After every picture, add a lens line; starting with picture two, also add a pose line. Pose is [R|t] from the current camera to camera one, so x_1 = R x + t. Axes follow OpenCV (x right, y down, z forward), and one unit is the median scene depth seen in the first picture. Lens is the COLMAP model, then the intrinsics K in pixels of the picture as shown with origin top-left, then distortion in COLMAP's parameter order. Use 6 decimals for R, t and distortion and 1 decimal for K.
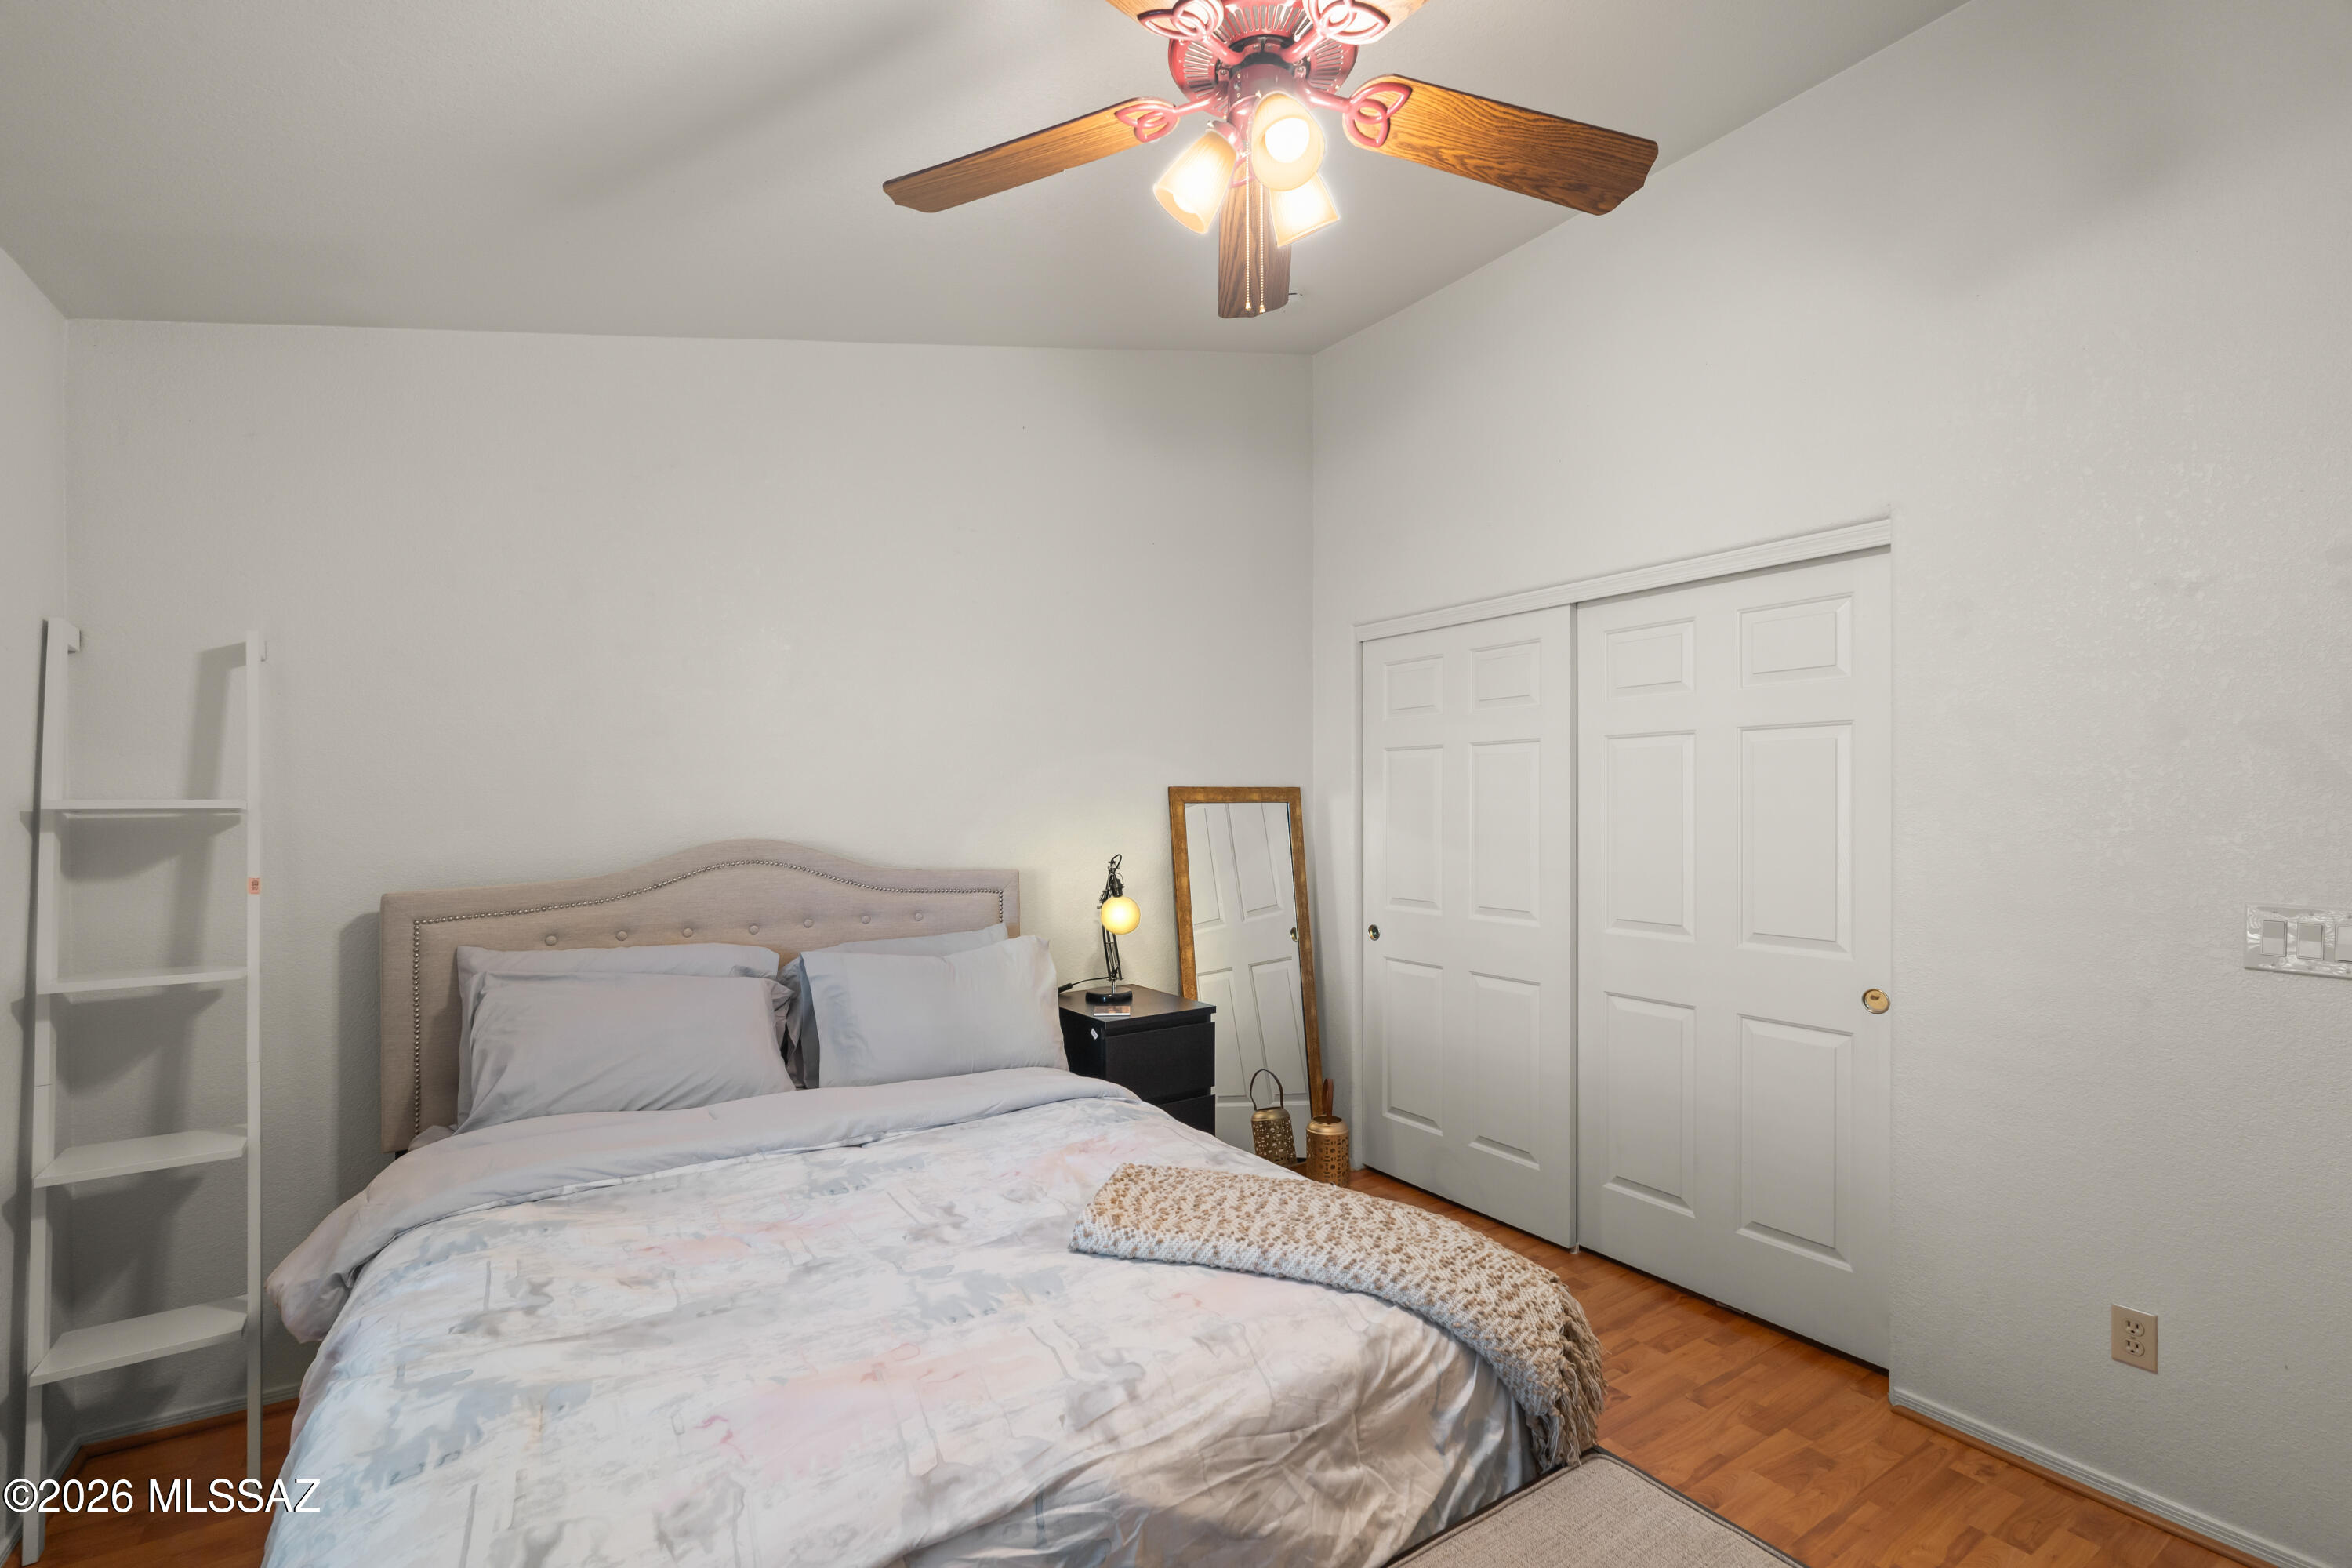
lens RADIAL K [[1043.0, 0, 1173.6], [0, 1043.0, 801.7], [0, 0, 1]] dist [-0.001725, 0.000066]
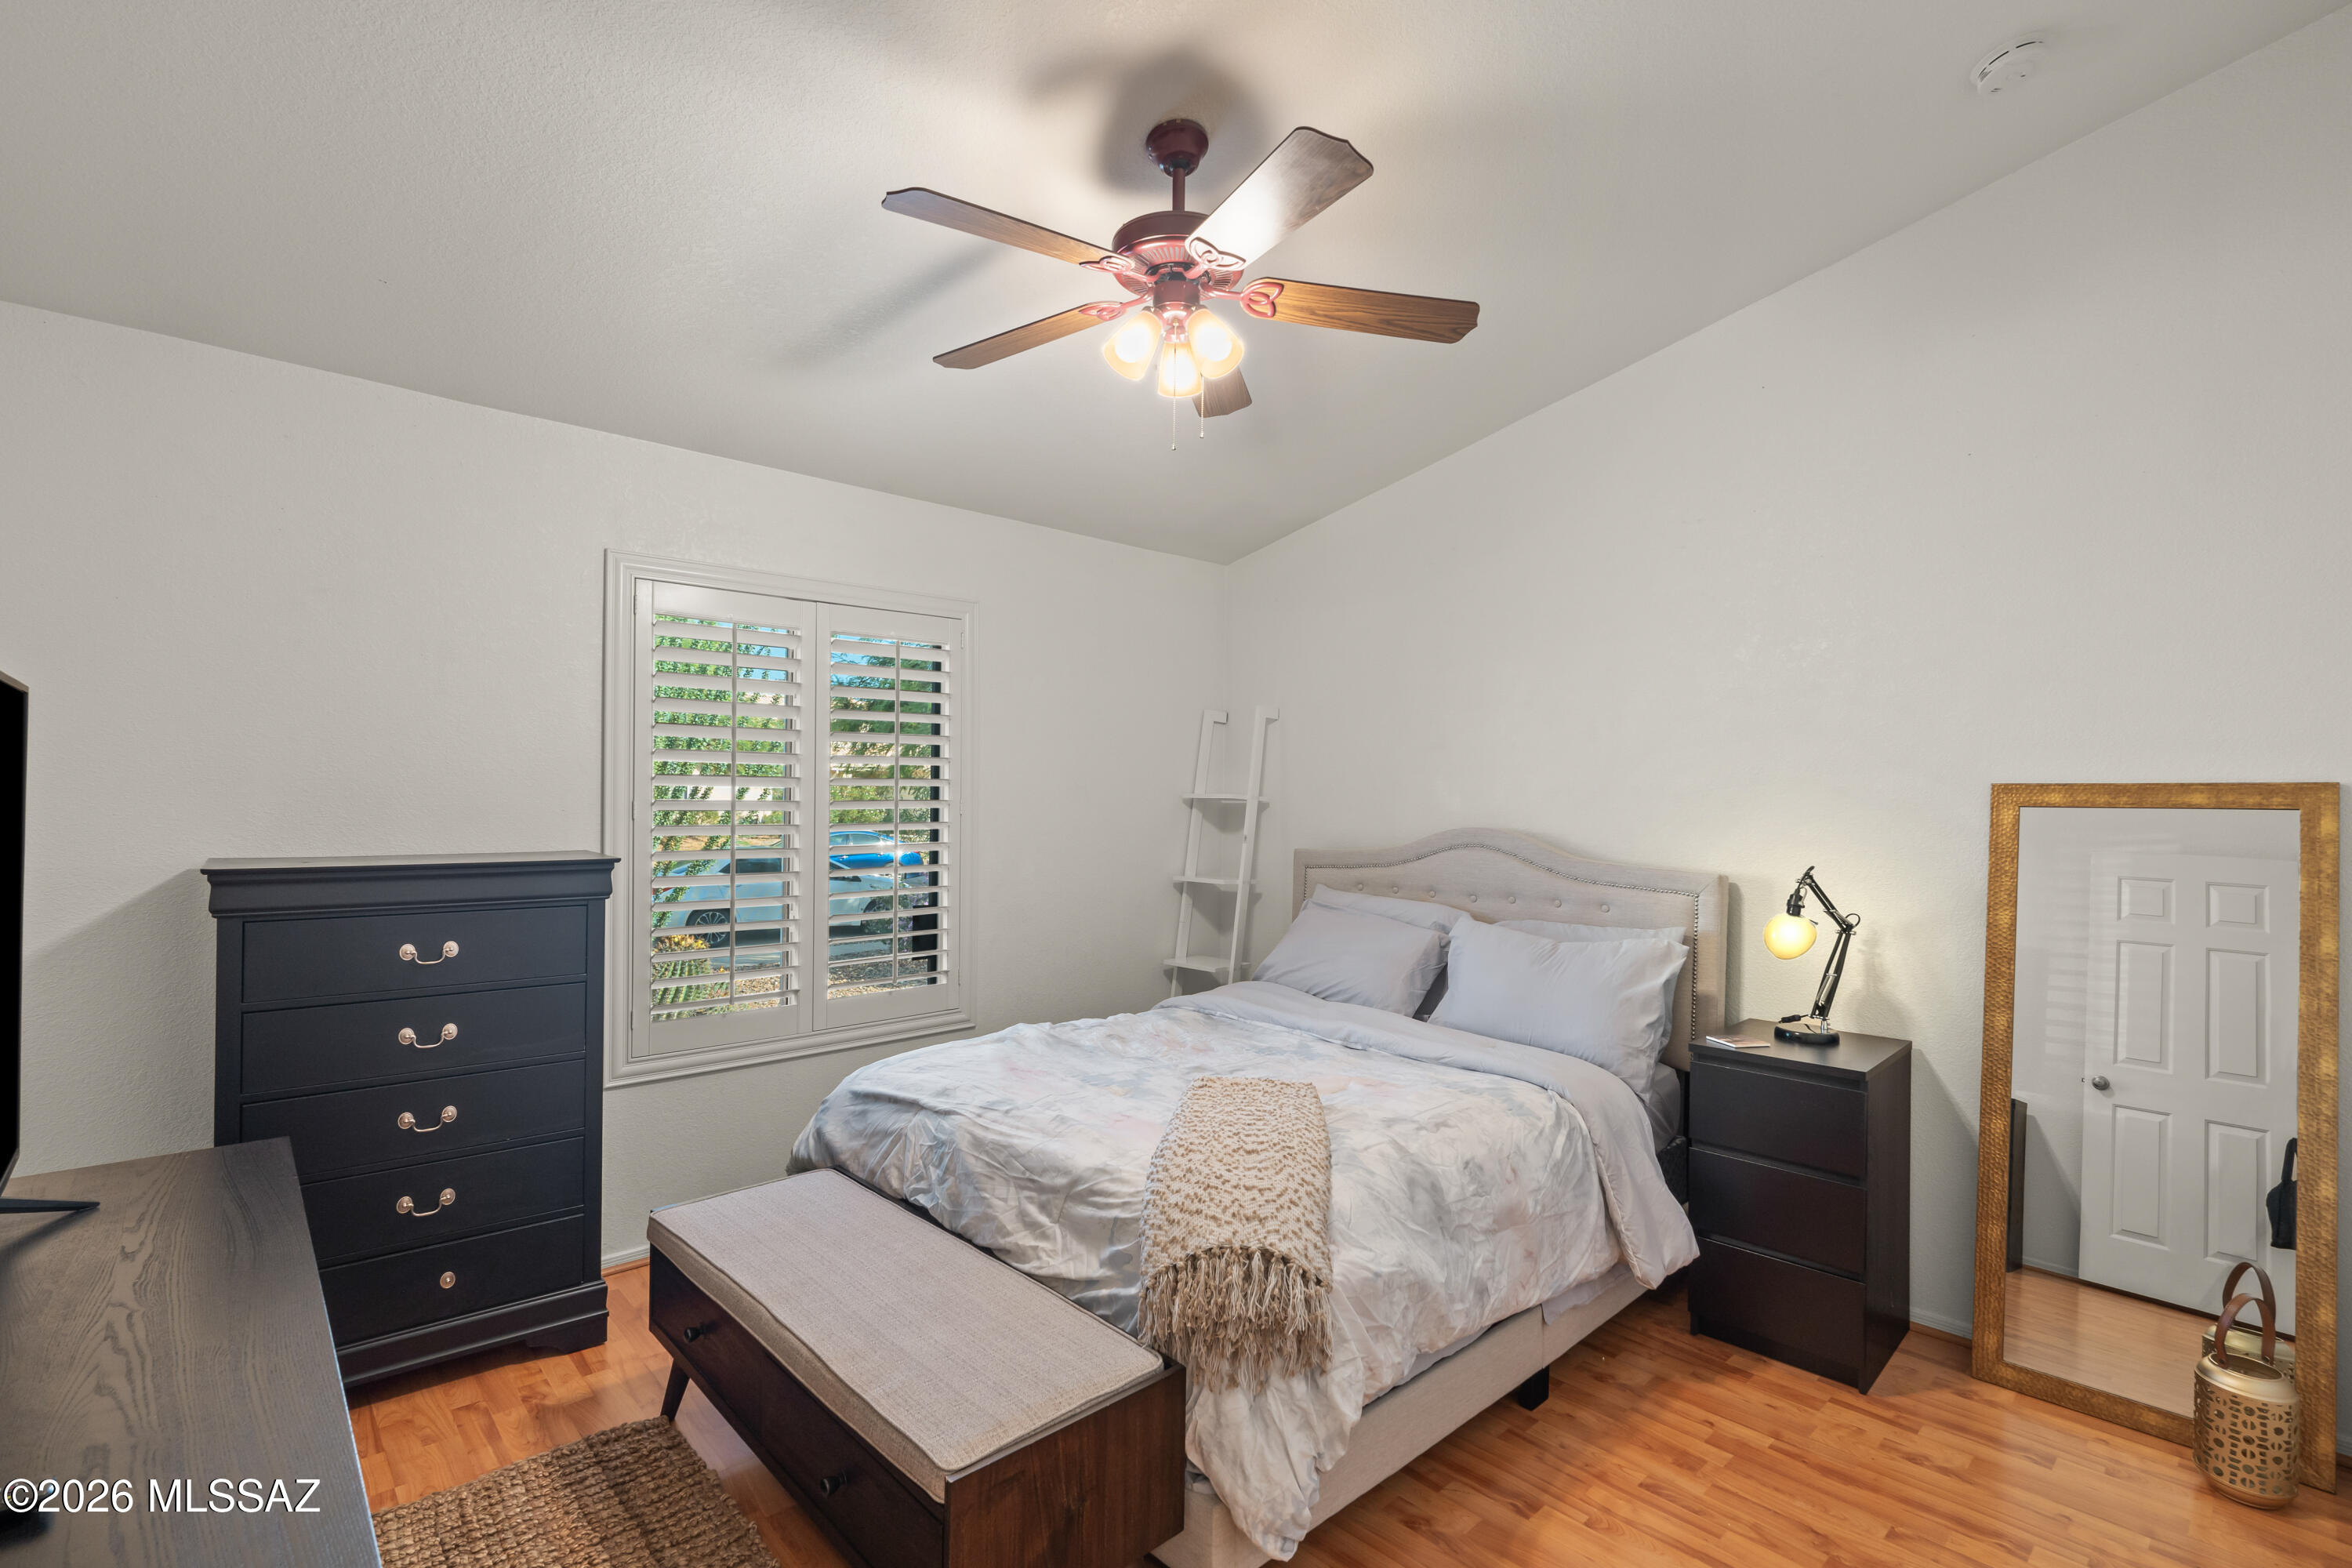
lens RADIAL K [[1105.6, 0, 1176.0], [0, 1105.6, 784.0], [0, 0, 1]] dist [-0.001634, -0.000184]
pose [[0.152815, -0.006556, -0.988233, 1.560878], [-0.012566, 0.999884, -0.008576, -0.000993], [0.988175, 0.013729, 0.152715, 0.786104]]
